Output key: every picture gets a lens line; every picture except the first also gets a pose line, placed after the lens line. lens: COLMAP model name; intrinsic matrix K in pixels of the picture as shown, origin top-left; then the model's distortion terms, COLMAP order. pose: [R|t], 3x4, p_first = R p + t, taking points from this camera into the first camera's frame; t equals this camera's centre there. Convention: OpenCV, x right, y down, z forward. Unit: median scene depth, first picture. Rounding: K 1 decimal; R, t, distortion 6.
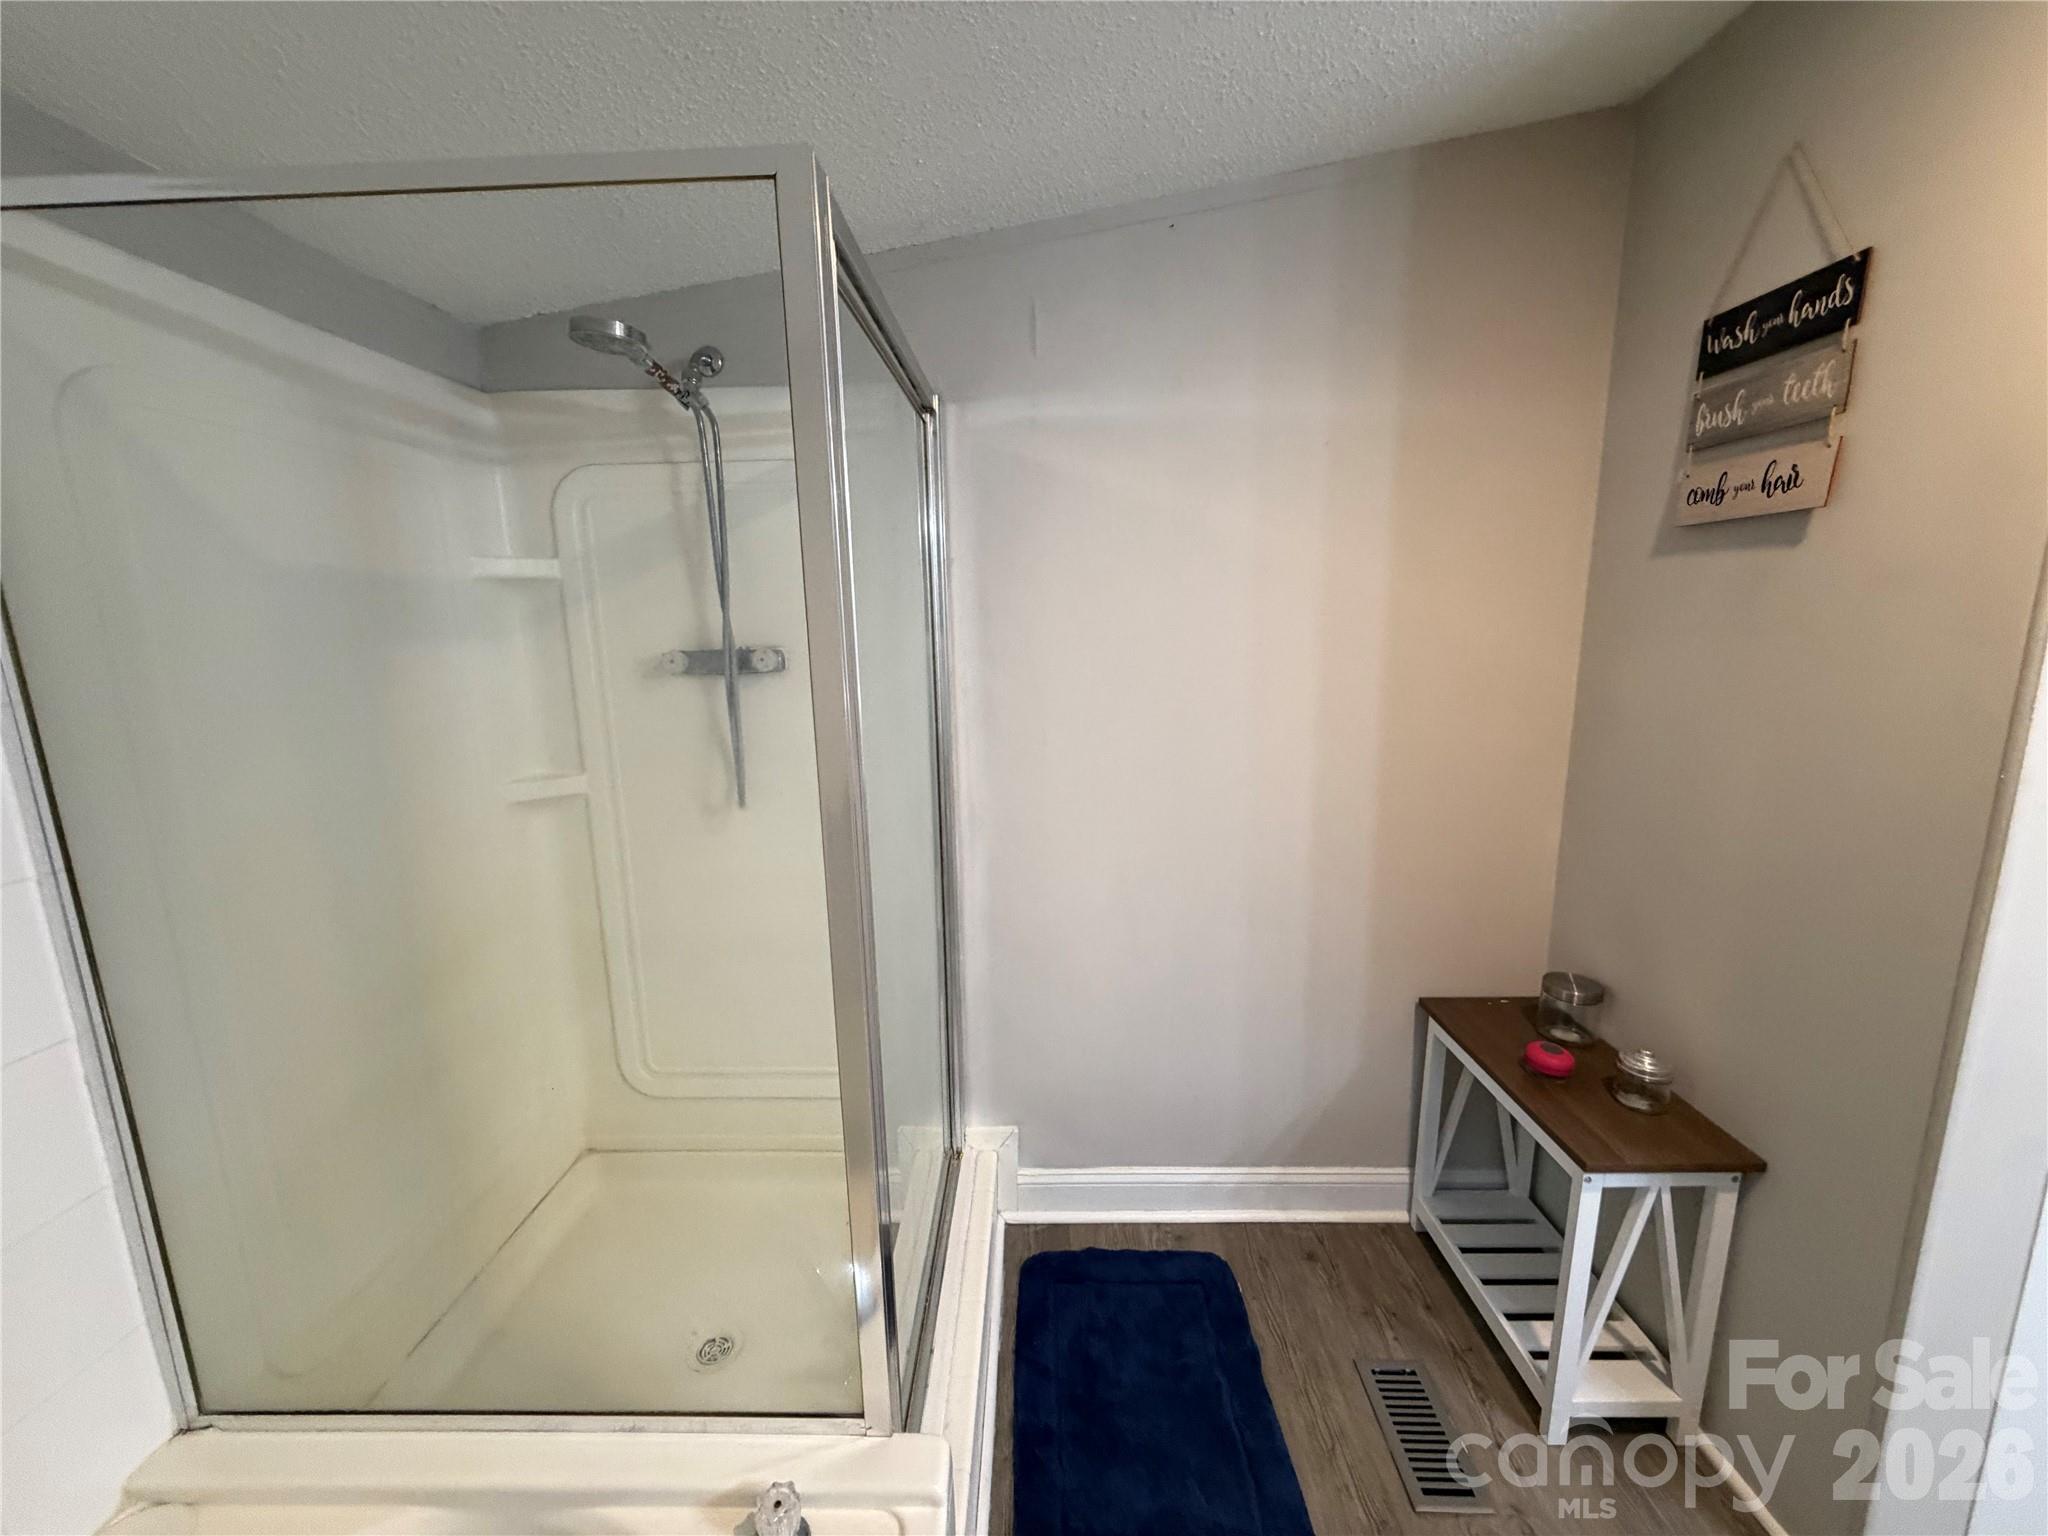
lens RADIAL K [[815.2, 0, 1020.8], [0, 815.2, 770.9], [0, 0, 1]] dist [0.002342, -0.000013]
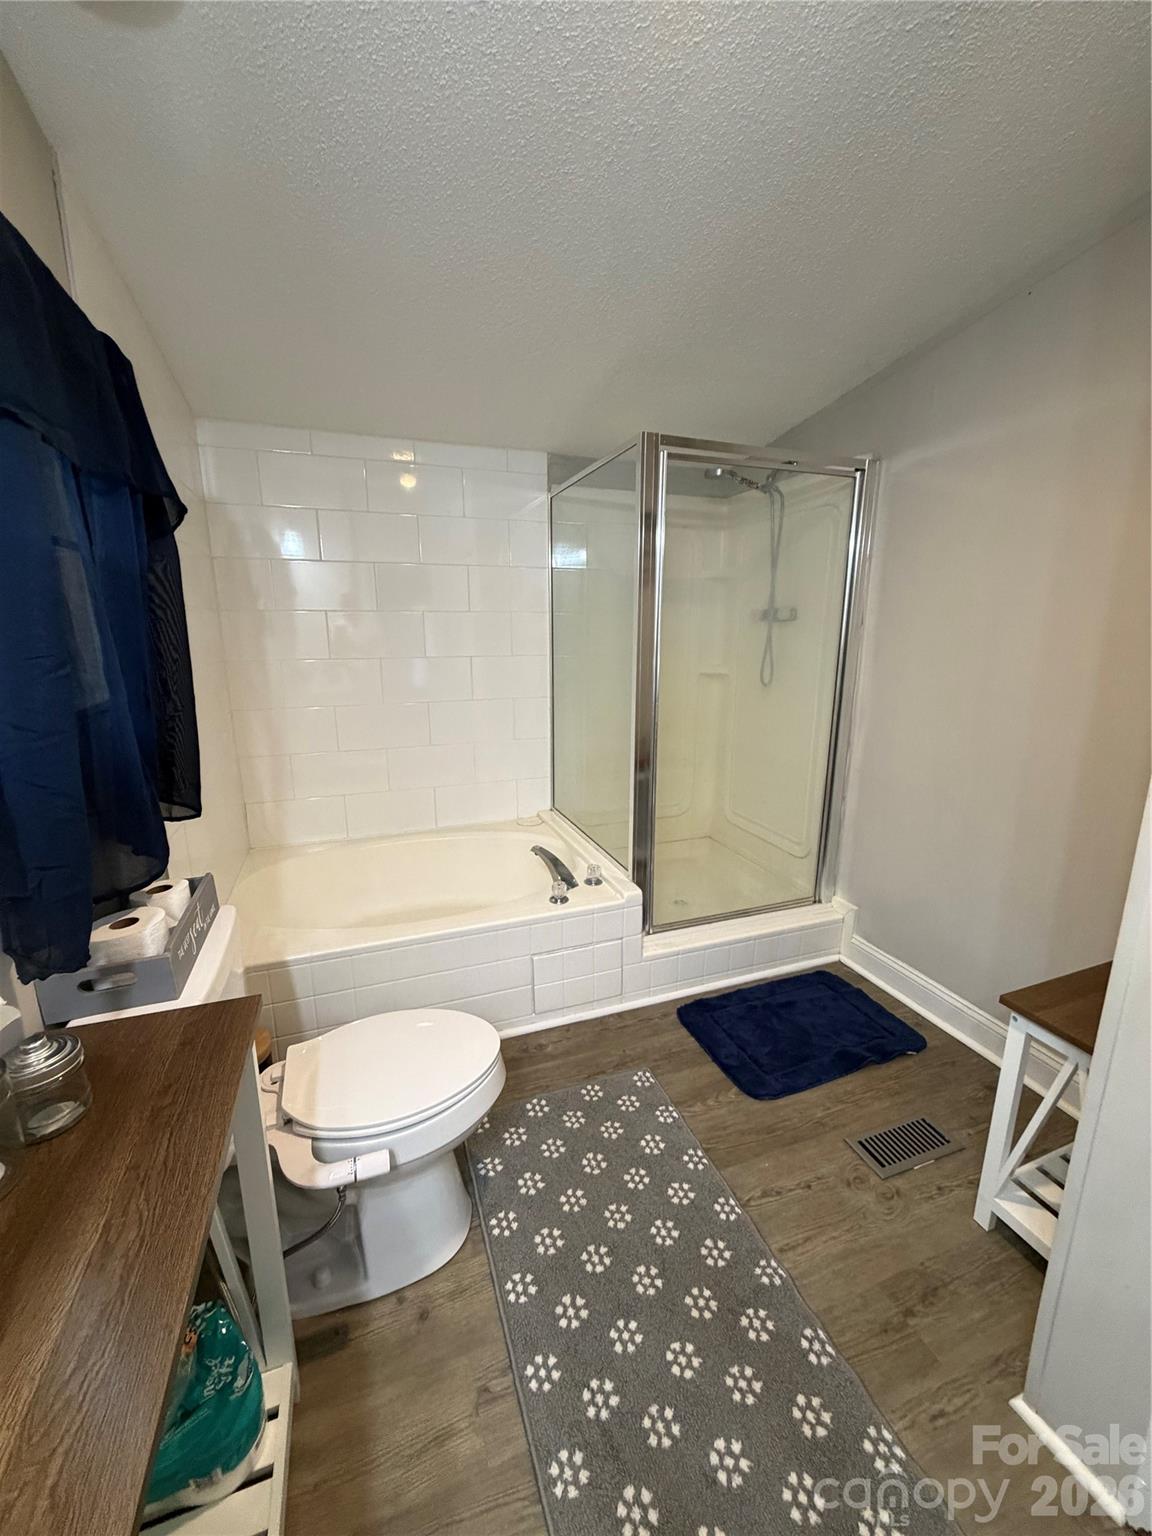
lens RADIAL K [[611.4, 0, 574.3], [0, 611.4, 763.5], [0, 0, 1]] dist [0.002342, -0.000013]
pose [[0.371315, 0.227199, -0.900281, 0.938087], [-0.177002, 0.969140, 0.171573, 0.054447], [0.911480, 0.095644, 0.400071, -0.036821]]
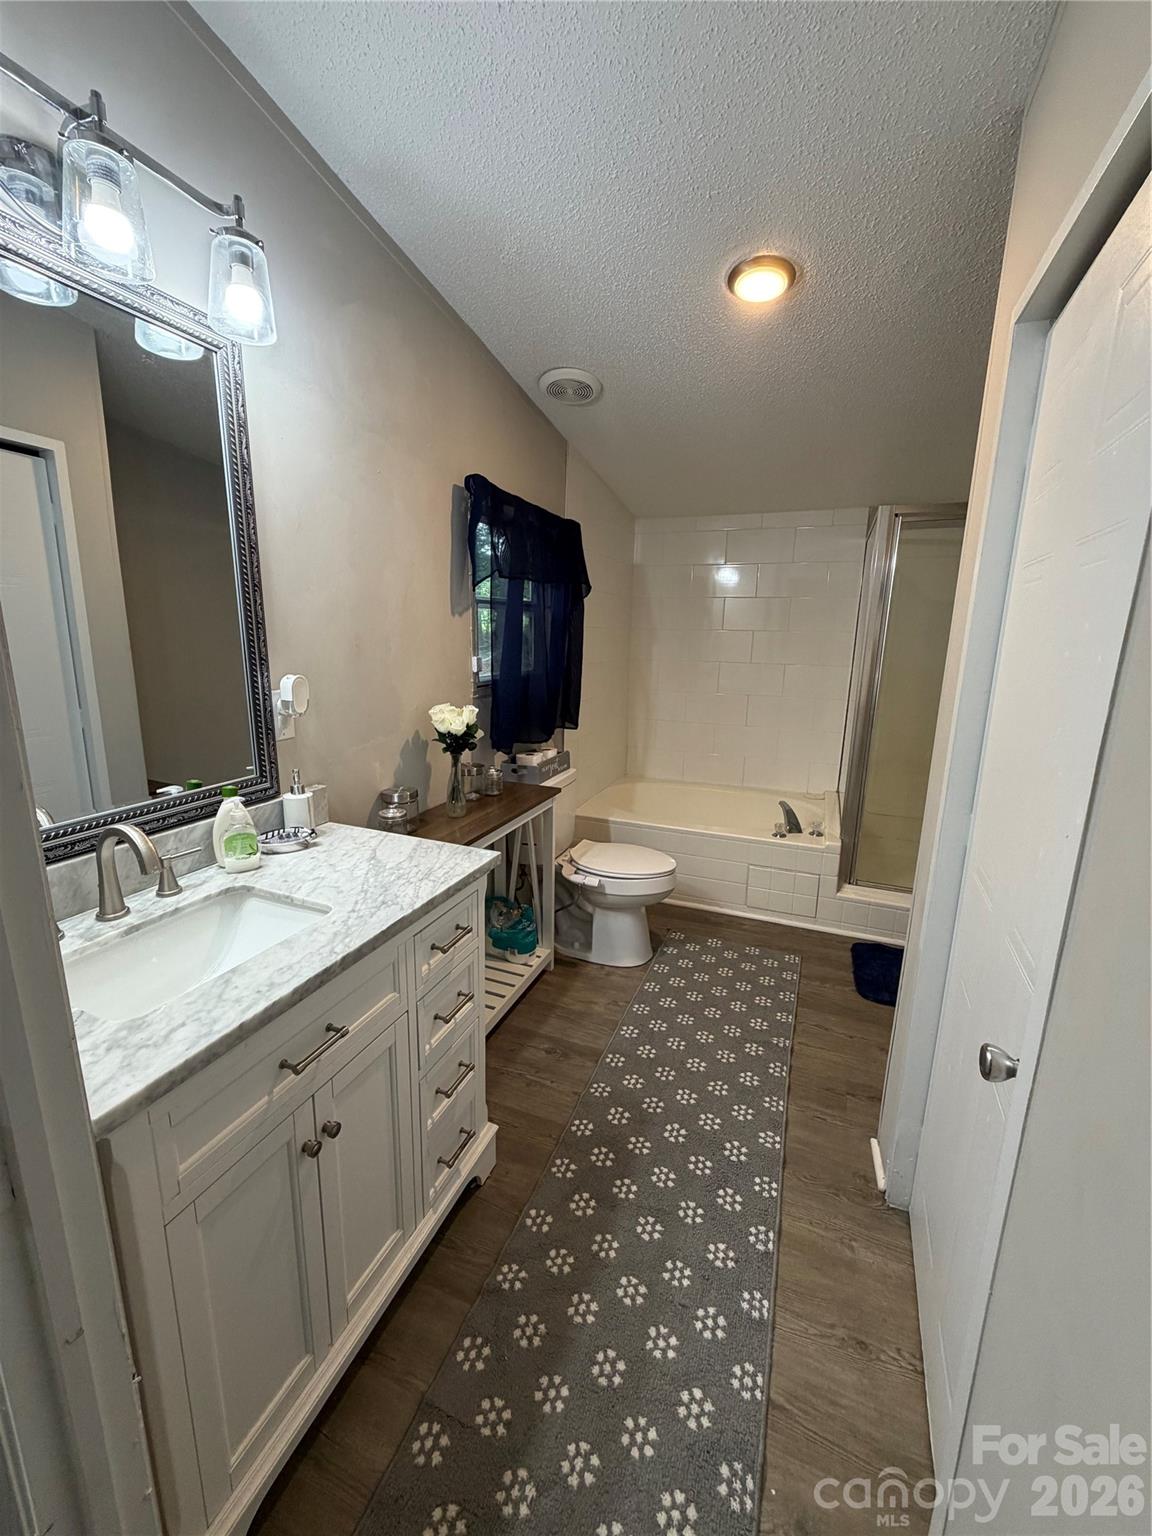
lens RADIAL K [[611.4, 0, 572.2], [0, 611.4, 766.1], [0, 0, 1]] dist [0.002342, -0.000013]
pose [[-0.355693, 0.215740, -0.909362, 1.616934], [-0.179449, 0.939124, 0.292992, -0.050909], [0.917213, 0.267399, -0.295325, 0.364115]]
